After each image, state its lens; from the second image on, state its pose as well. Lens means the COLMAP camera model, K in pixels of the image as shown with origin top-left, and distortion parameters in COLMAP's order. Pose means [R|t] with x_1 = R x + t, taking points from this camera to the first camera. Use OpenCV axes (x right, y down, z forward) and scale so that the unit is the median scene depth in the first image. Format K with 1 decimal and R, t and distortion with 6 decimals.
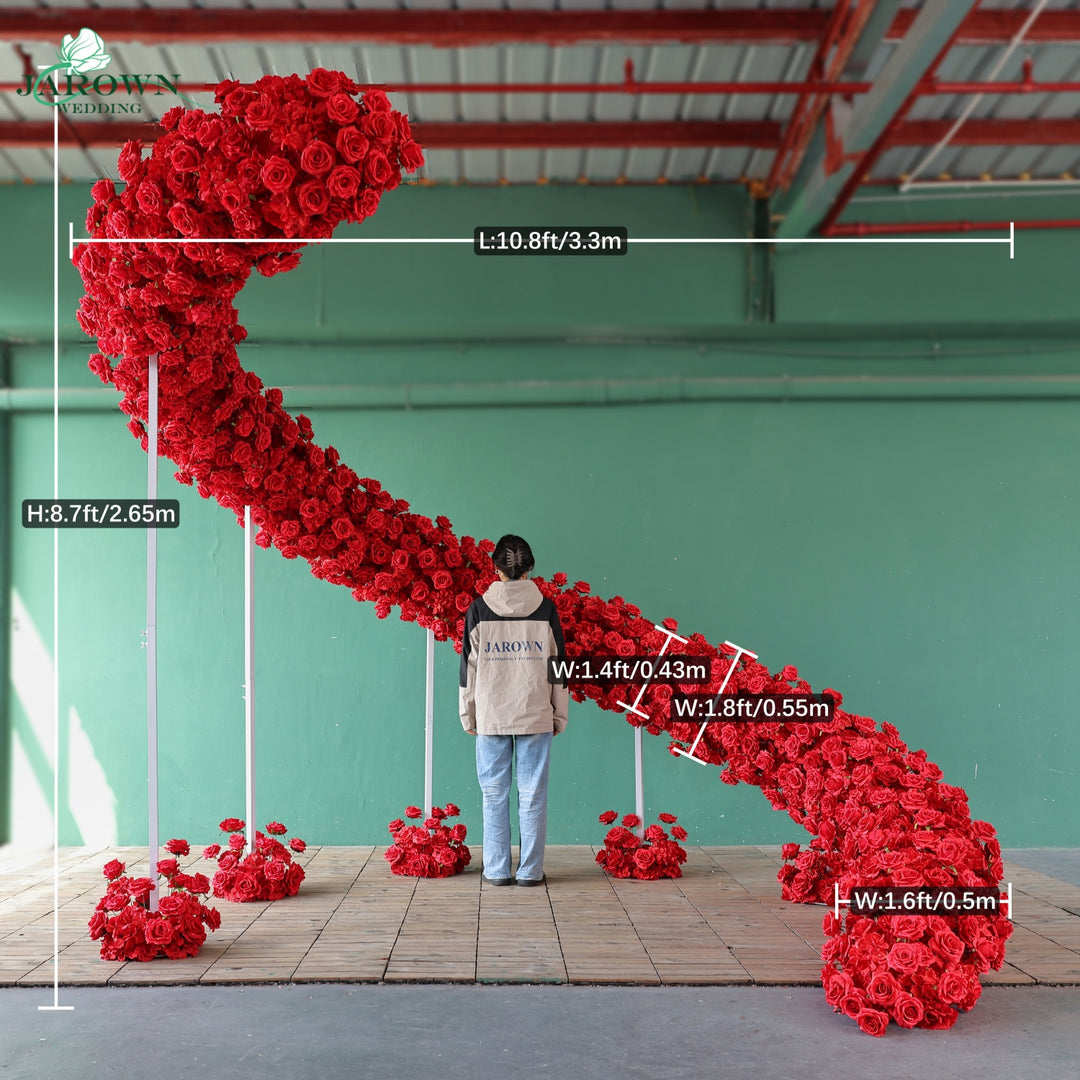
lens RADIAL K [[1273.7, 0, 466.3], [0, 1273.7, 659.3], [0, 0, 1]] dist [-0.000648, -0.020422]
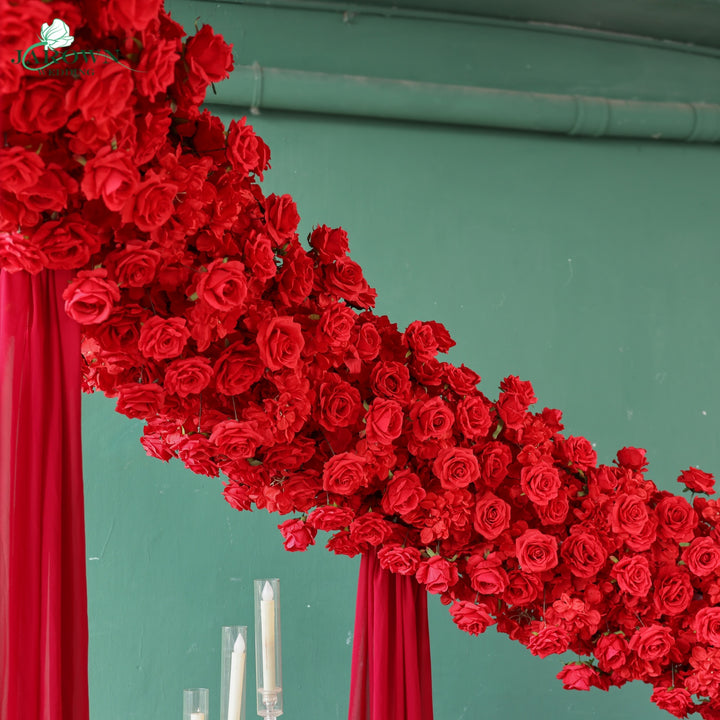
lens RADIAL K [[1234.7, 0, 360.0], [0, 1234.7, 360.0], [0, 0, 1]] dist [-0.019893, -0.080964]
pose [[0.959644, 0.033294, 0.279240, -0.222551], [-0.008435, 0.995928, -0.089755, -0.080961], [-0.281091, 0.083777, 0.956017, 0.800288]]
